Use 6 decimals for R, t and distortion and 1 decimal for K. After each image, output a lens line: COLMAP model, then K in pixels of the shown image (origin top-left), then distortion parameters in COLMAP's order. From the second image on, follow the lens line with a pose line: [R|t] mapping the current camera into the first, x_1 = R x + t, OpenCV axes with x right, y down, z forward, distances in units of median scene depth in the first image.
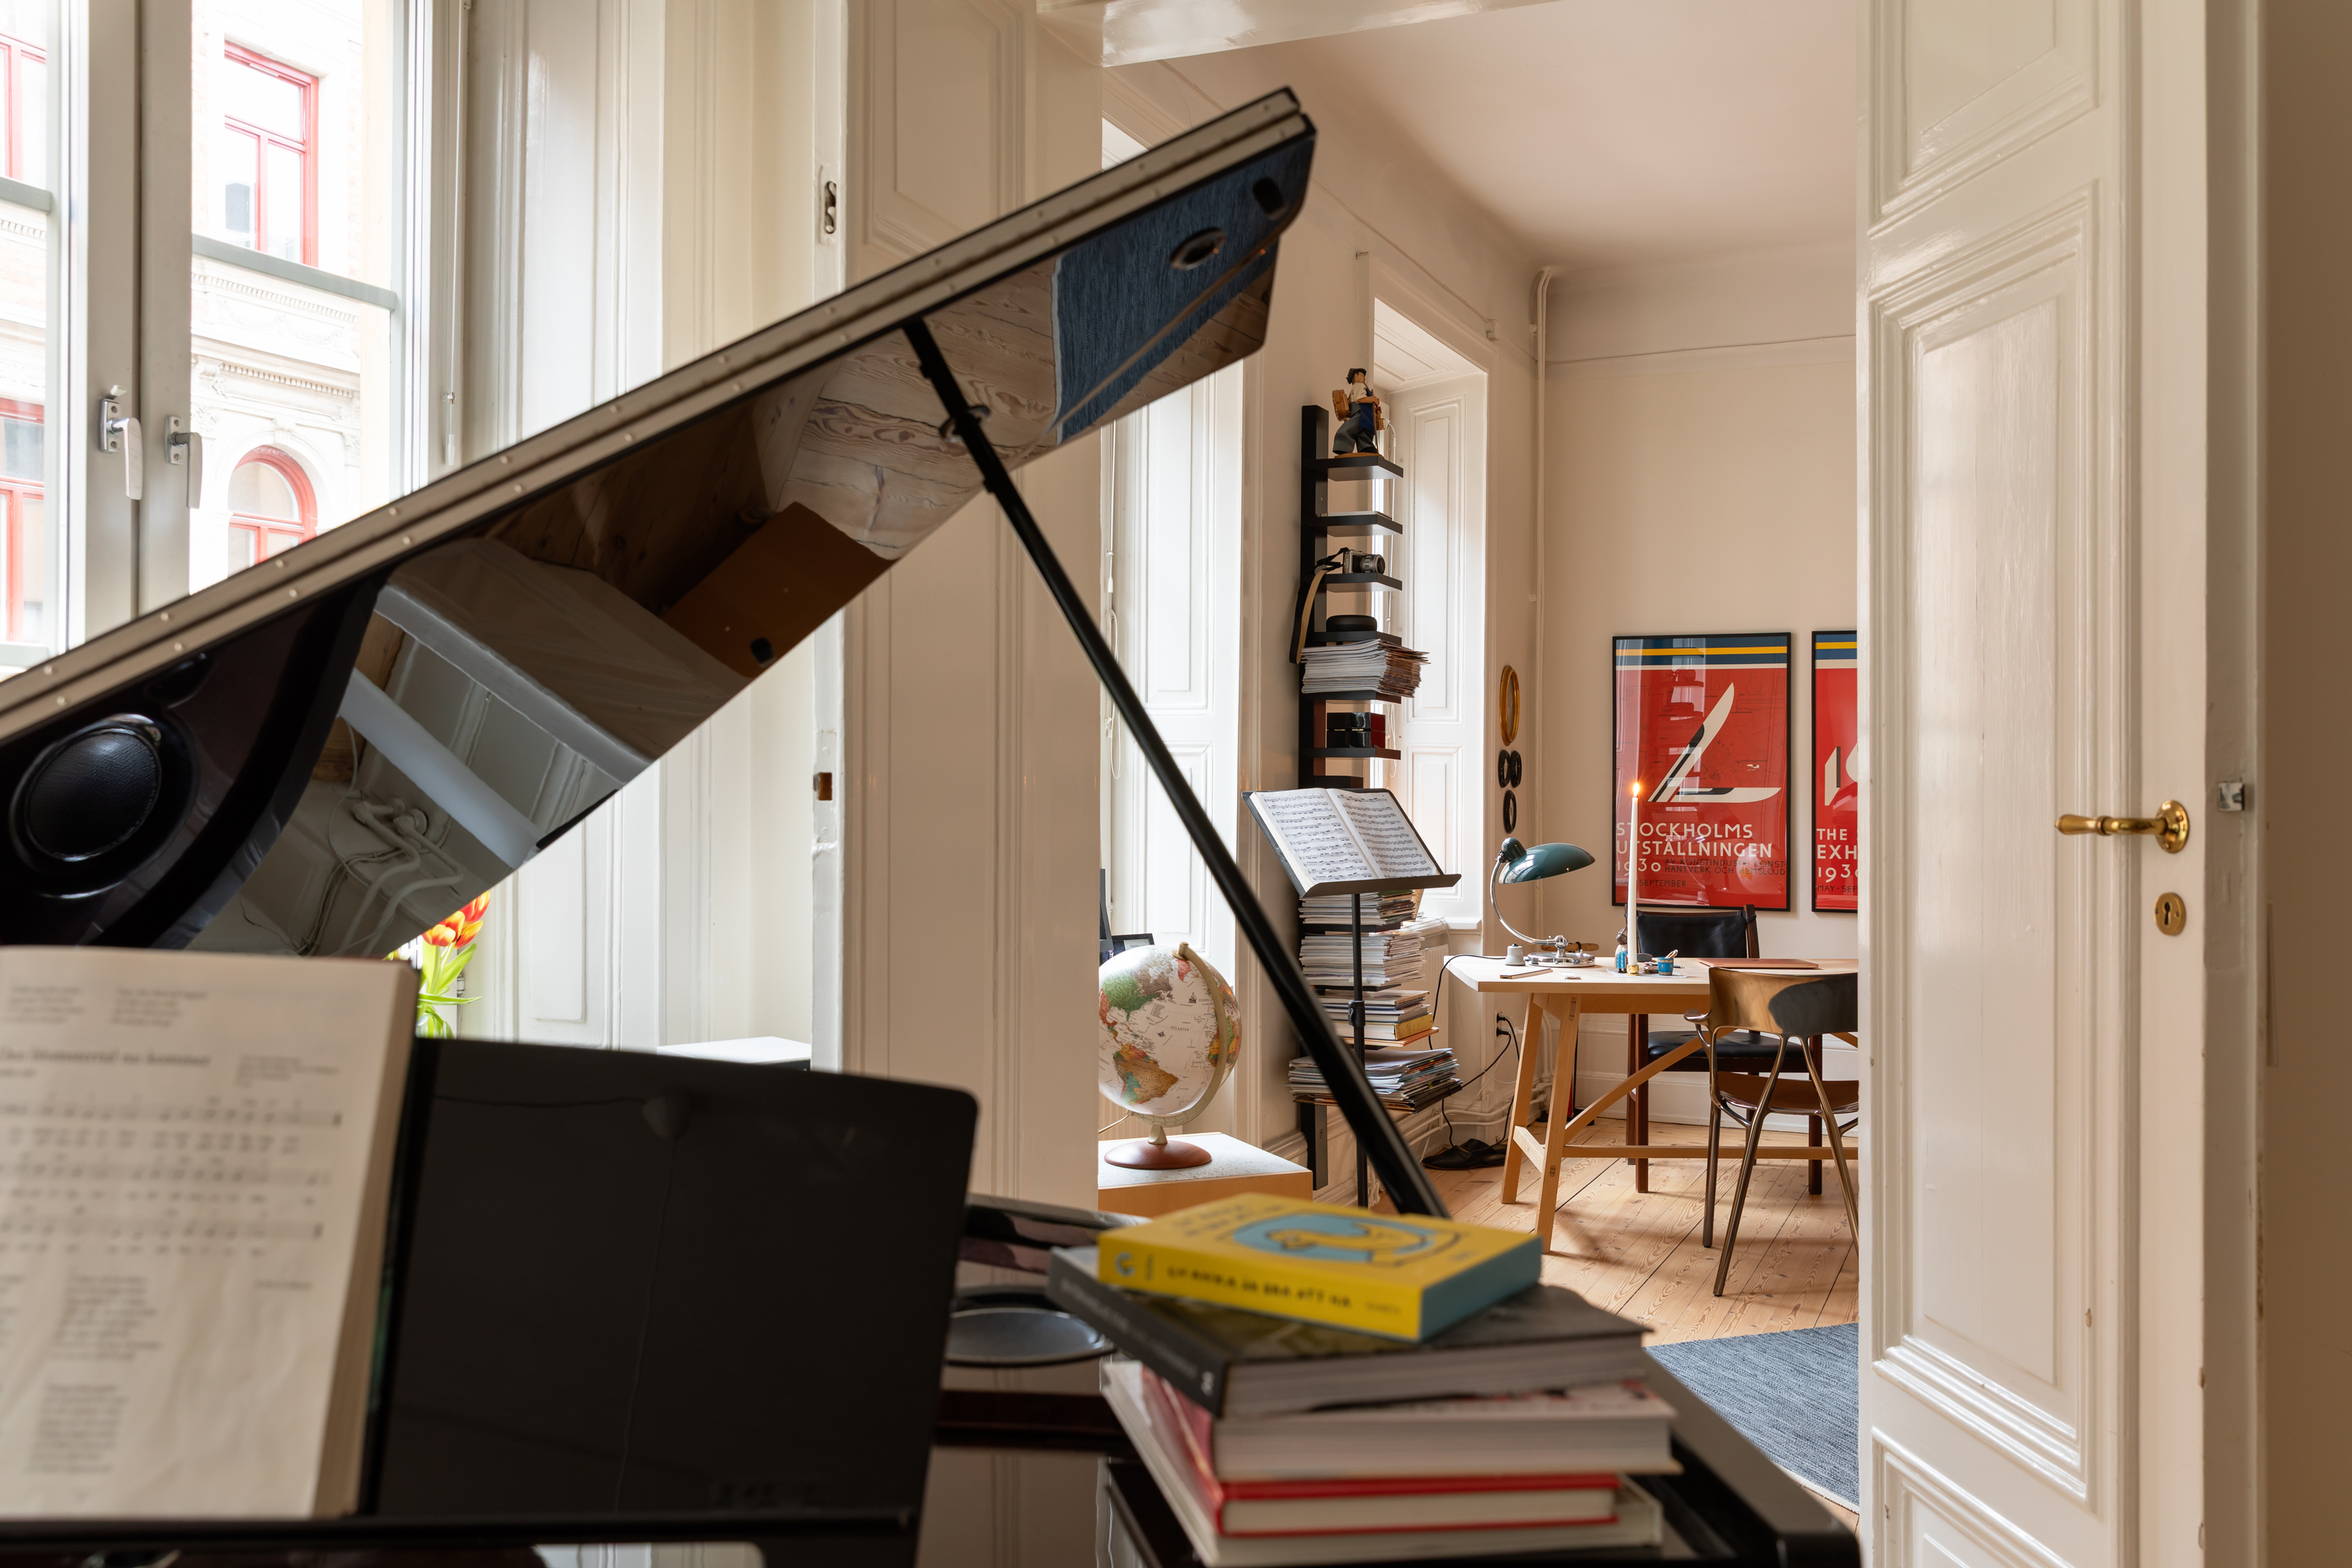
lens RADIAL K [[1947.6, 0, 1176.0], [0, 1947.6, 784.0], [0, 0, 1]] dist [0.001002, 0.000921]
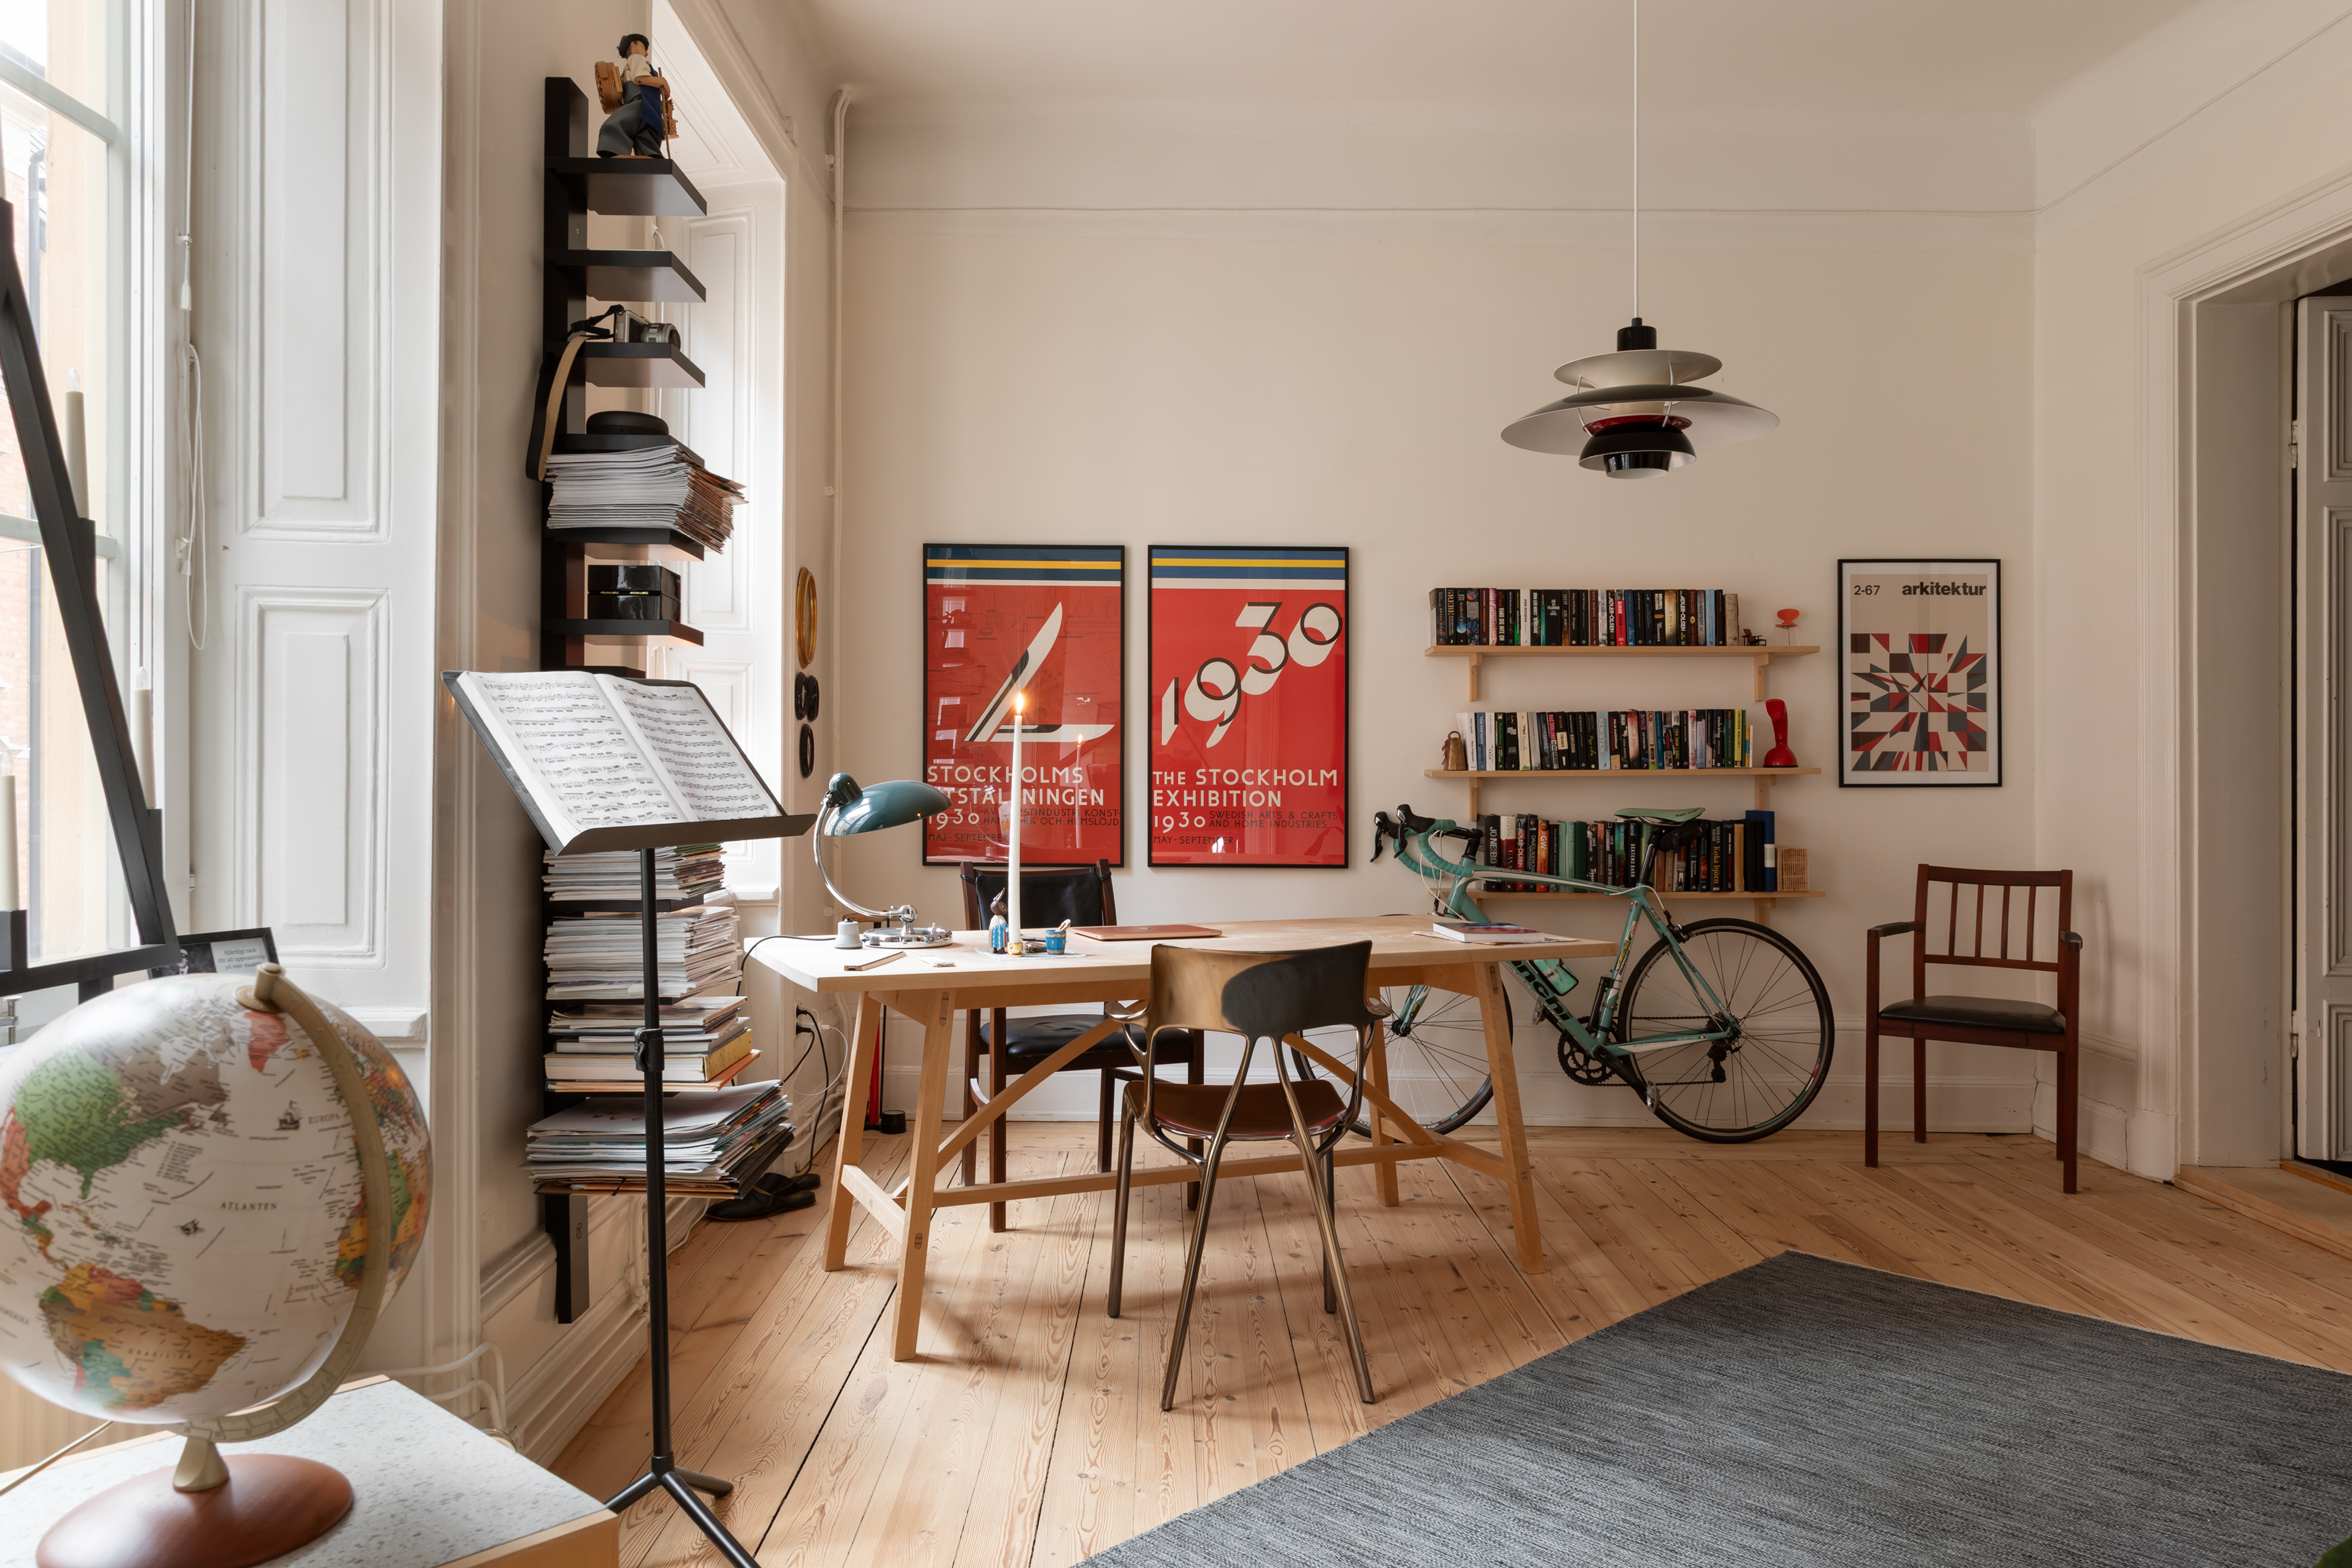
lens RADIAL K [[1726.2, 0, 1104.1], [0, 1726.2, 775.2], [0, 0, 1]] dist [-0.004200, 0.002745]
pose [[0.923450, -0.002750, 0.383709, 0.017257], [0.000413, 0.999981, 0.006175, 0.027824], [-0.383719, -0.005544, 0.923433, 0.417492]]
